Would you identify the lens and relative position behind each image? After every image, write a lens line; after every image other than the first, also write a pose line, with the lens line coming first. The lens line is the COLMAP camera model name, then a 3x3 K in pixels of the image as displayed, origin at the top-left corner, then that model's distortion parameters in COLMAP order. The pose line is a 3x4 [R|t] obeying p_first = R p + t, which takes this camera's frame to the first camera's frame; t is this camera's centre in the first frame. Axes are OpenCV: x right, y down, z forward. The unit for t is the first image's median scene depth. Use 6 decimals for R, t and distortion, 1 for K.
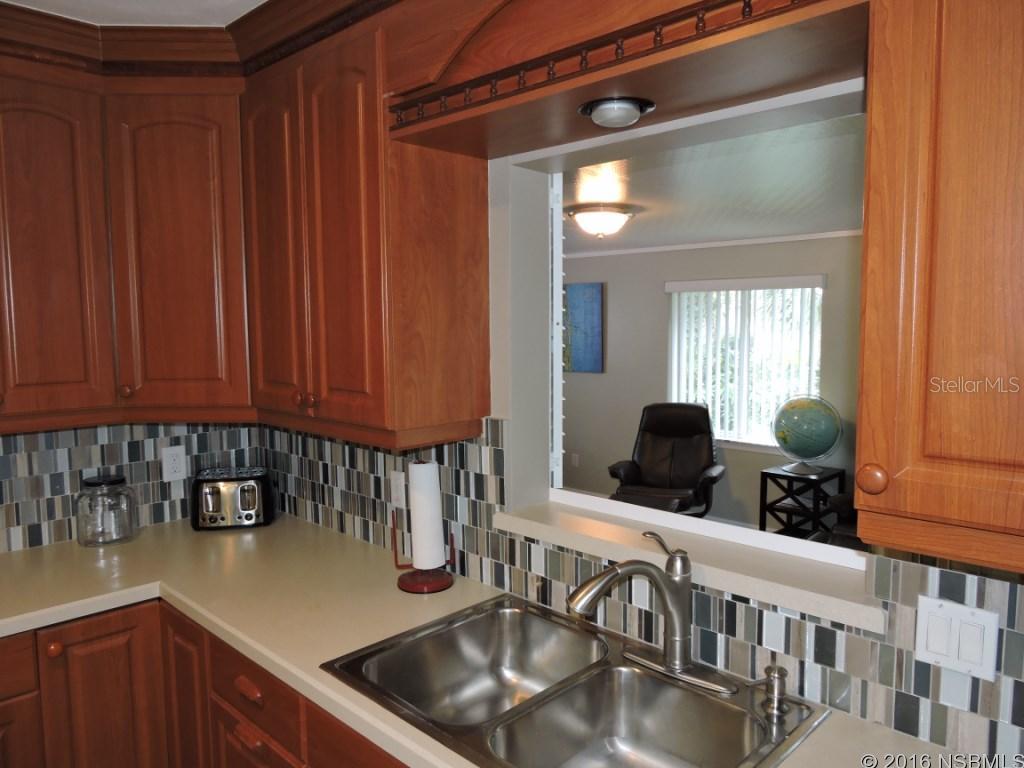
lens RADIAL K [[724.8, 0, 510.6], [0, 724.8, 384.2], [0, 0, 1]] dist [-0.003902, -0.003650]
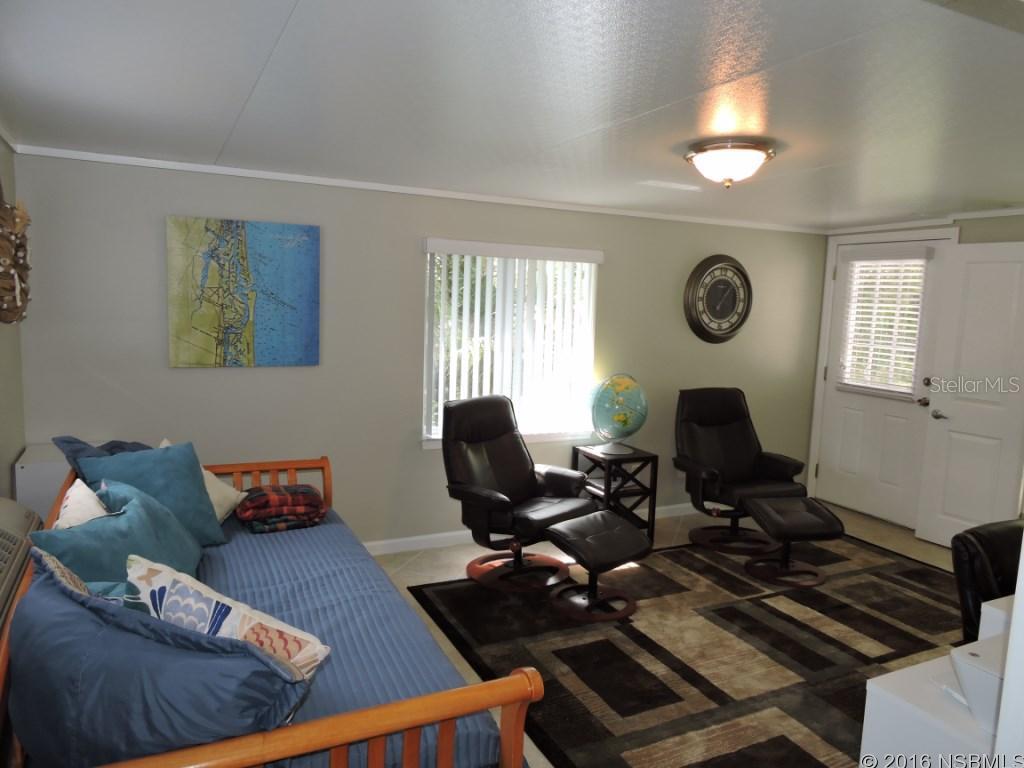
lens RADIAL K [[724.8, 0, 514.9], [0, 724.8, 384.2], [0, 0, 1]] dist [-0.003902, -0.003650]
pose [[0.322646, -0.083499, 0.942829, -1.190699], [0.048869, 0.996242, 0.071506, -0.103067], [-0.945257, 0.023004, 0.325515, 1.723718]]
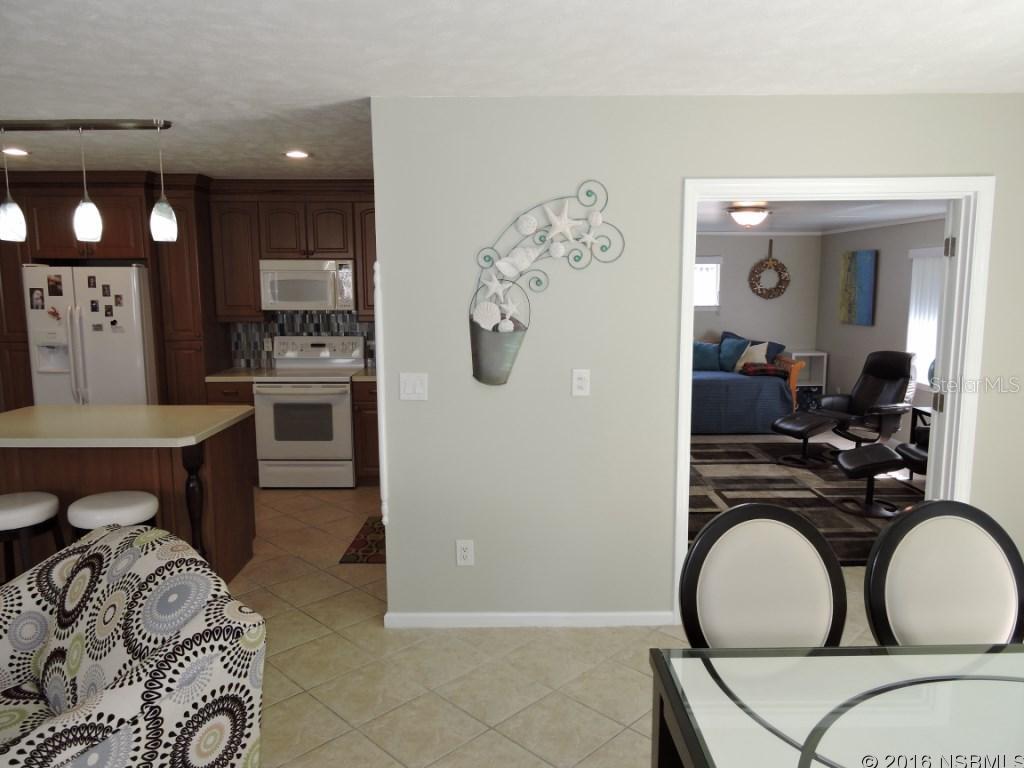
lens RADIAL K [[724.8, 0, 514.2], [0, 724.8, 390.2], [0, 0, 1]] dist [-0.003902, -0.003650]
pose [[0.706197, 0.108906, -0.699590, 1.542231], [-0.061229, 0.993791, 0.092898, 0.039485], [0.705363, -0.022769, 0.708480, -0.722946]]
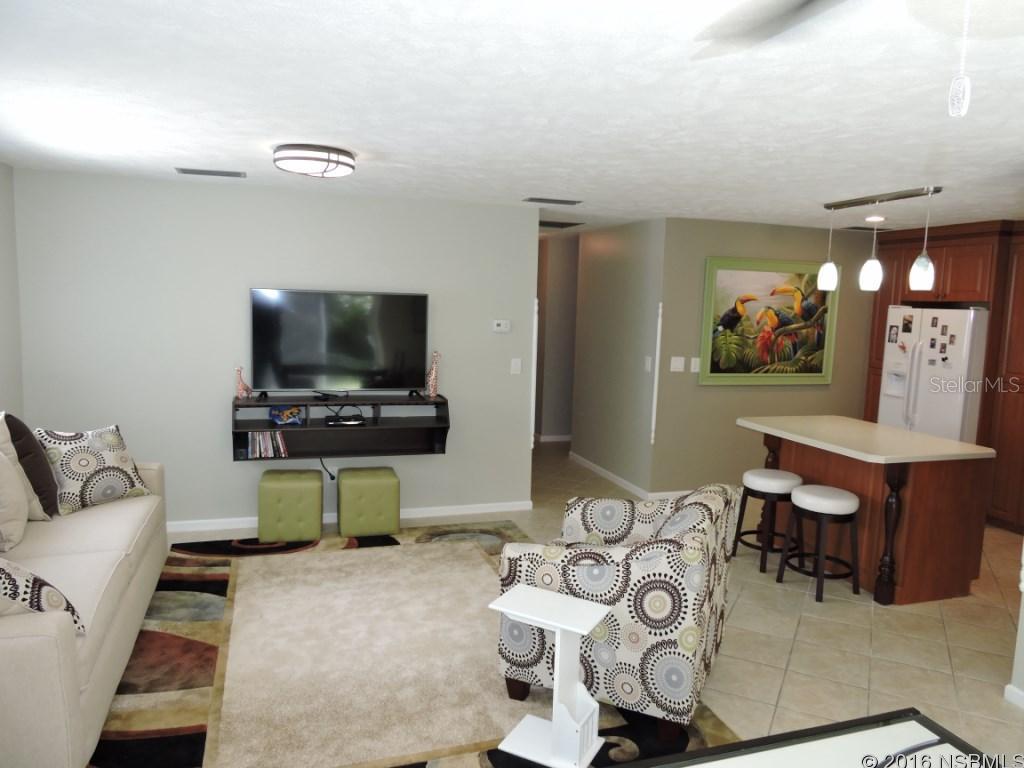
lens RADIAL K [[724.8, 0, 512.6], [0, 724.8, 390.6], [0, 0, 1]] dist [-0.003902, -0.003650]
pose [[-0.464113, 0.100161, -0.880095, 1.990405], [-0.098740, 0.981544, 0.163776, -0.043053], [0.880255, 0.162911, -0.445657, -0.158225]]
